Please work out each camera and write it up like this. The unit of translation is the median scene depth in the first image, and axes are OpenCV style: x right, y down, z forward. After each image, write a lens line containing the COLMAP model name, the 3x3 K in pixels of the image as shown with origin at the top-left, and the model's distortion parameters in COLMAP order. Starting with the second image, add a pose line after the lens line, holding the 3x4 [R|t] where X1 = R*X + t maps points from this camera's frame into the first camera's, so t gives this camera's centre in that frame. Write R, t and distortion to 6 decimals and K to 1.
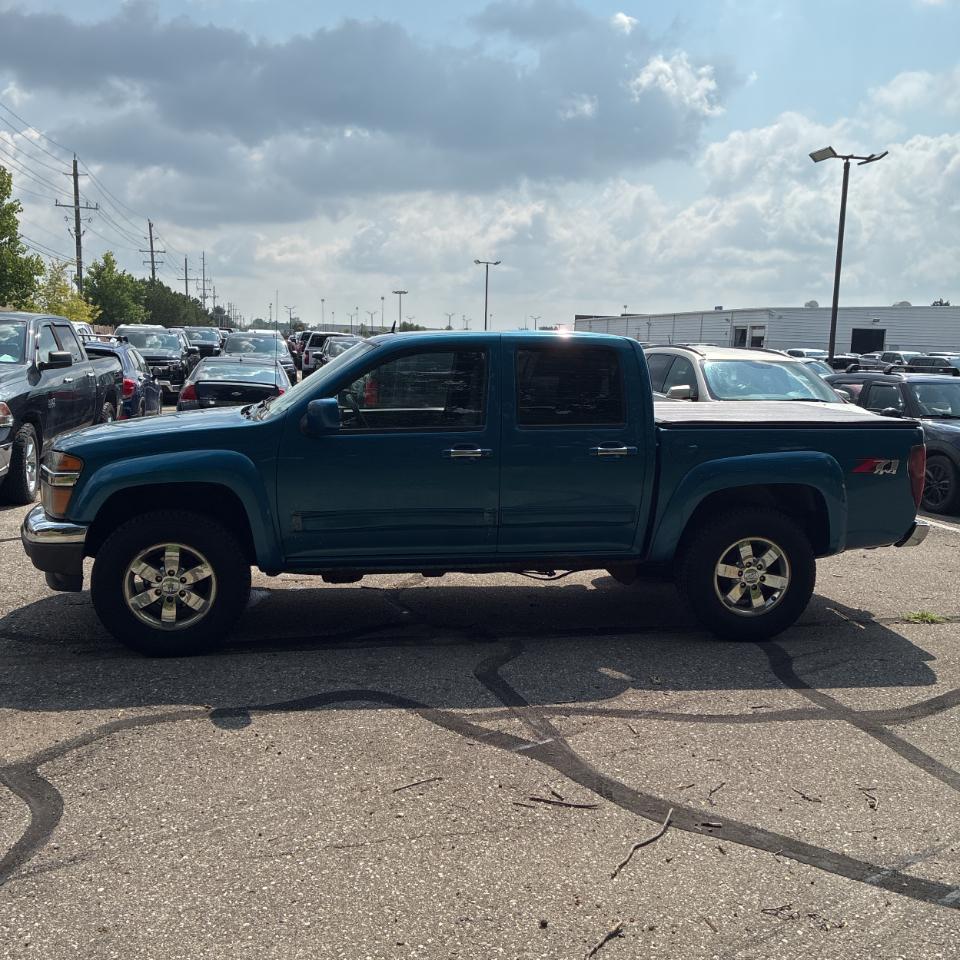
lens RADIAL K [[971.2, 0, 477.7], [0, 971.2, 485.7], [0, 0, 1]] dist [0.029304, 0.000000]
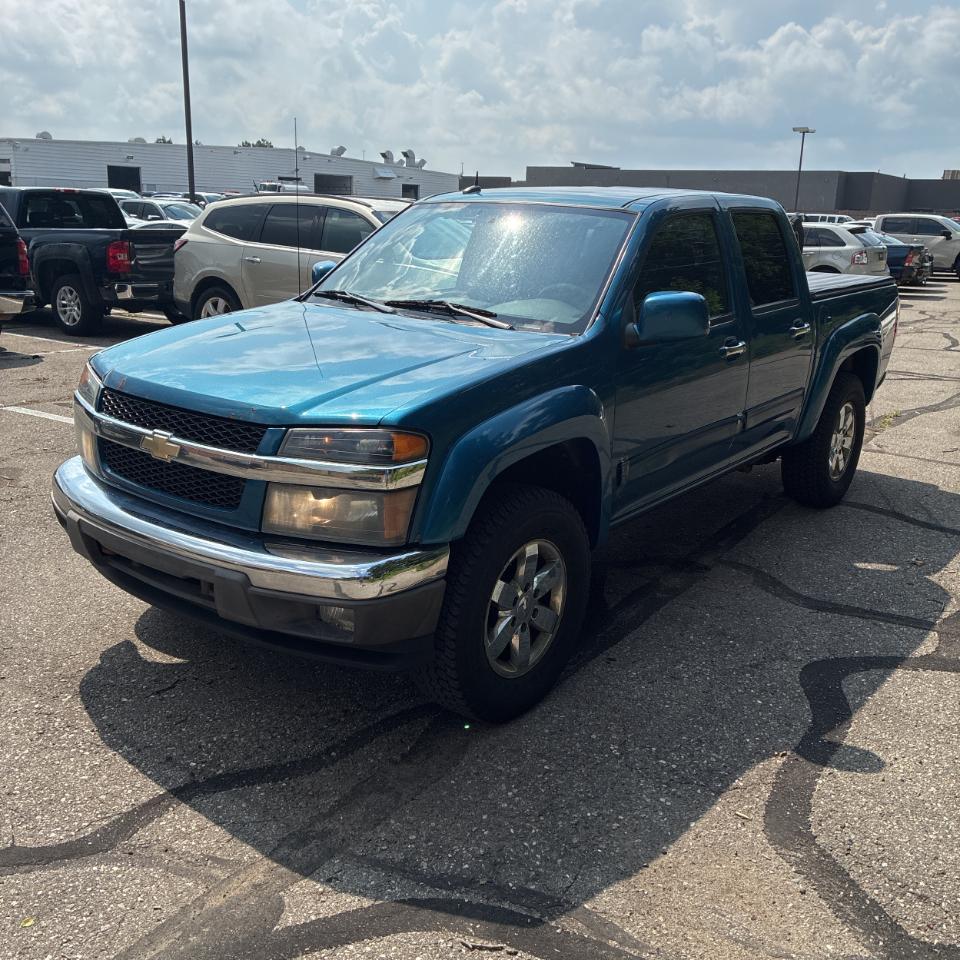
lens RADIAL K [[971.2, 0, 485.4], [0, 971.2, 498.5], [0, 0, 1]] dist [0.029304, 0.000000]
pose [[0.724486, -0.203799, 0.658473, -0.628652], [0.089939, 0.975074, 0.202832, -0.083197], [-0.683397, -0.087727, 0.724757, 0.482002]]
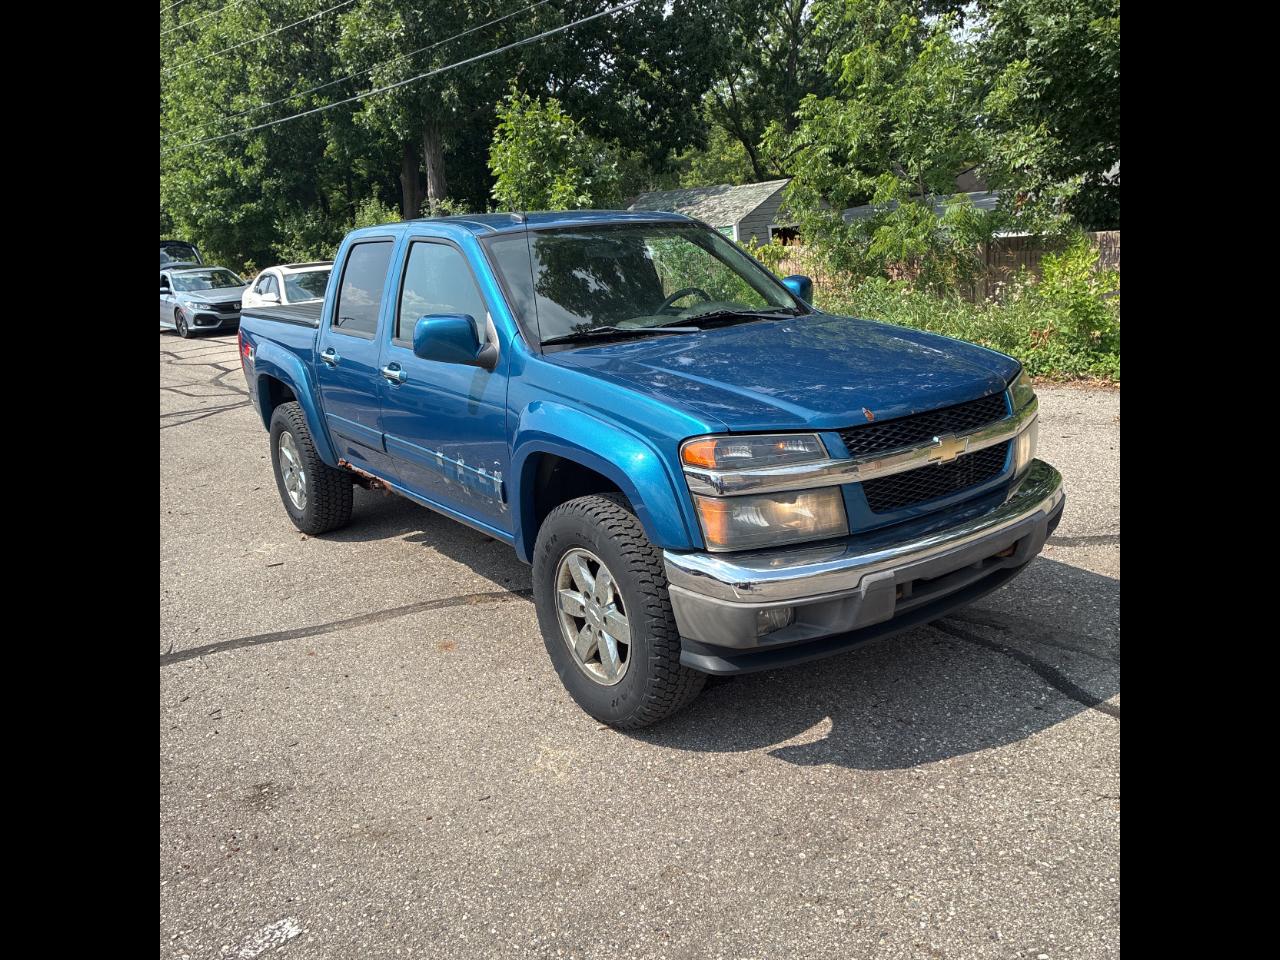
lens RADIAL K [[973.0, 0, 632.1], [0, 973.0, 472.7], [0, 0, 1]] dist [0.030156, -0.010658]
pose [[-0.452087, -0.216090, 0.865403, -0.785689], [0.183363, 0.926975, 0.327254, -0.208707], [-0.872923, 0.306630, -0.379450, 1.300701]]
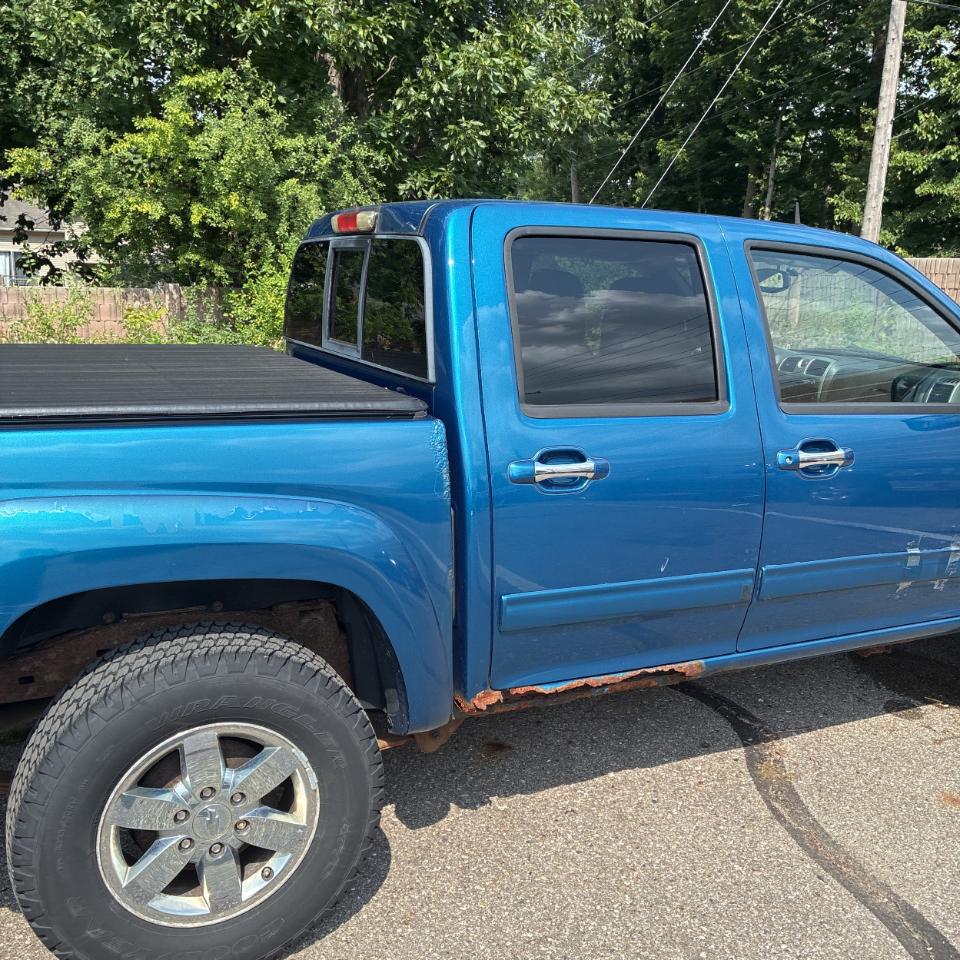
lens RADIAL K [[971.2, 0, 467.8], [0, 971.2, 479.3], [0, 0, 1]] dist [0.029304, 0.000000]
pose [[-0.960153, 0.004191, -0.279443, 0.225165], [-0.096003, 0.934098, 0.343868, -0.202966], [0.262468, 0.356993, -0.896474, 1.524135]]
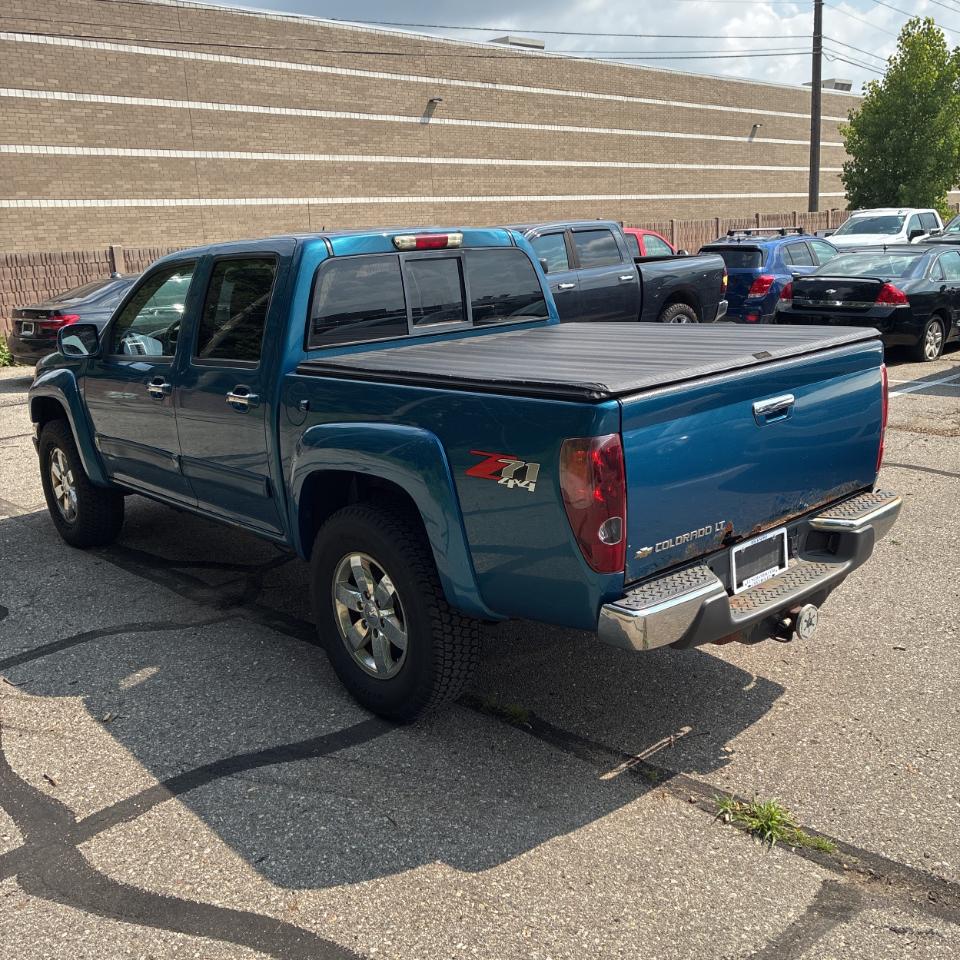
lens RADIAL K [[971.2, 0, 482.7], [0, 971.2, 476.5], [0, 0, 1]] dist [0.029304, 0.000000]
pose [[0.527861, 0.146152, -0.836661, 0.783275], [-0.057184, 0.988964, 0.136679, -0.080459], [0.847404, -0.024304, 0.530393, 0.687461]]
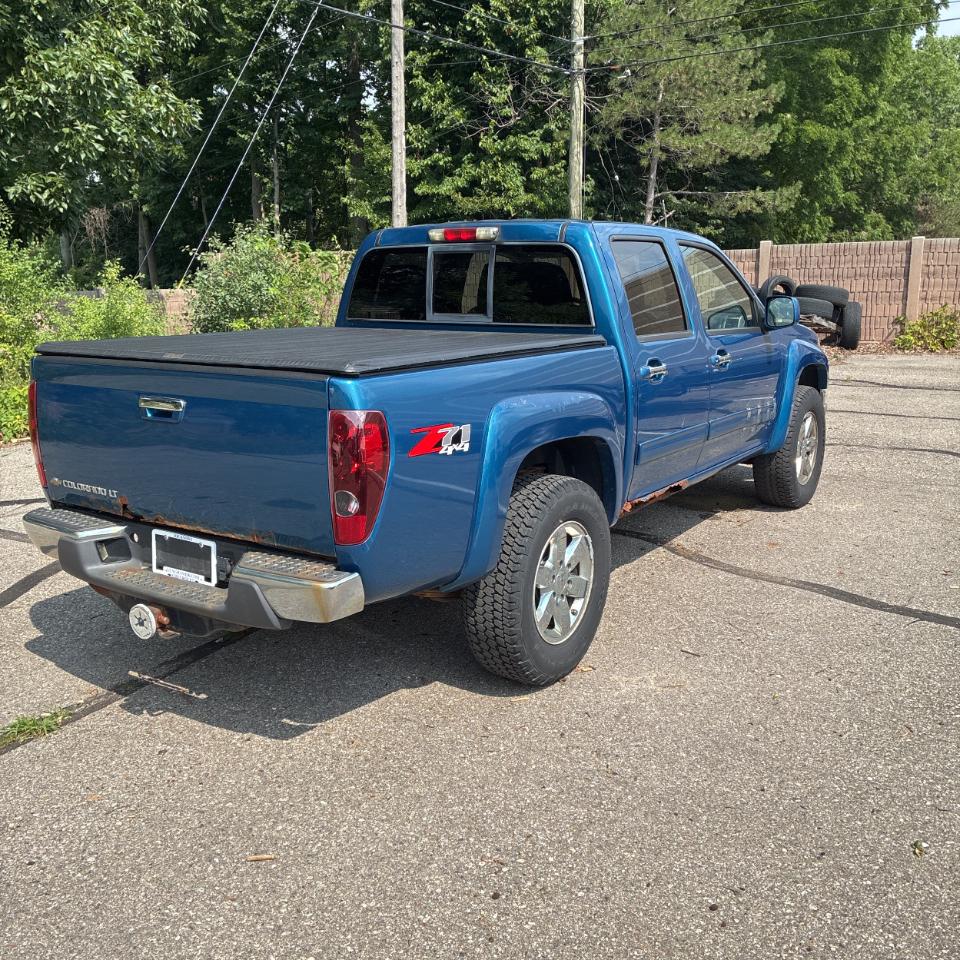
lens RADIAL K [[971.2, 0, 476.8], [0, 971.2, 487.9], [0, 0, 1]] dist [0.029304, 0.000000]
pose [[-0.686909, 0.141662, -0.712803, 0.690445], [-0.116183, 0.946797, 0.300129, -0.190973], [0.717396, 0.288977, -0.633905, 1.561766]]
